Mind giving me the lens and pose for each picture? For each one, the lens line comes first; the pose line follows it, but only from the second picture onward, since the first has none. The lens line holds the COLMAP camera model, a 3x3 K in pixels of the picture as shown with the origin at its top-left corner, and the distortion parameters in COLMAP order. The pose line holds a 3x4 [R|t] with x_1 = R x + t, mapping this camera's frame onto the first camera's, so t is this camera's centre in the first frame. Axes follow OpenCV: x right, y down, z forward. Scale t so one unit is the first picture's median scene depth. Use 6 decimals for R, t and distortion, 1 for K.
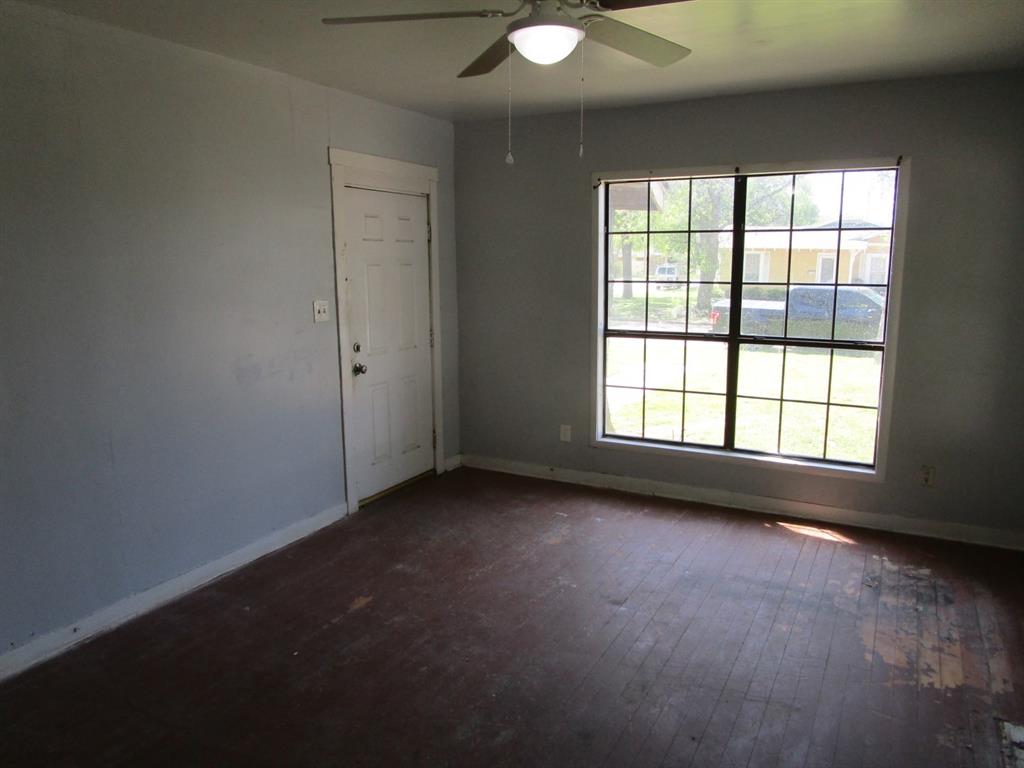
lens RADIAL K [[727.4, 0, 509.7], [0, 727.4, 383.8], [0, 0, 1]] dist [-0.028419, 0.007584]
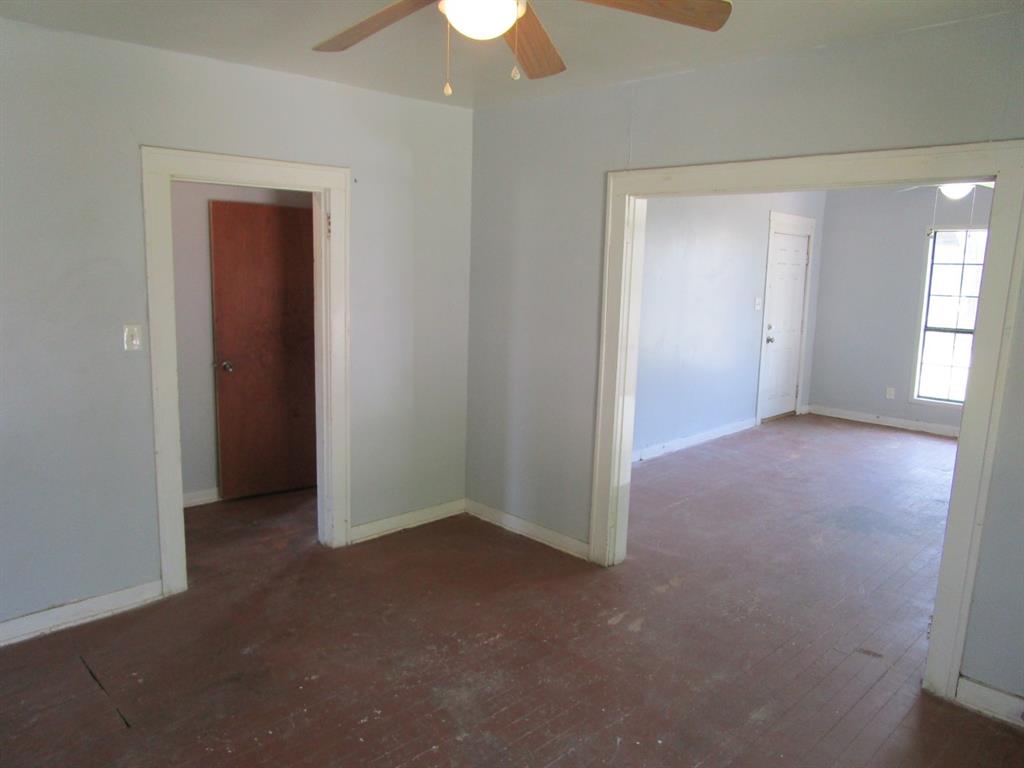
lens RADIAL K [[727.4, 0, 516.6], [0, 727.4, 381.8], [0, 0, 1]] dist [-0.028419, 0.007584]
pose [[0.957845, 0.074031, -0.277582, -0.269497], [-0.079699, 0.996777, -0.009172, 0.126973], [0.276008, 0.030909, 0.960658, -0.707417]]
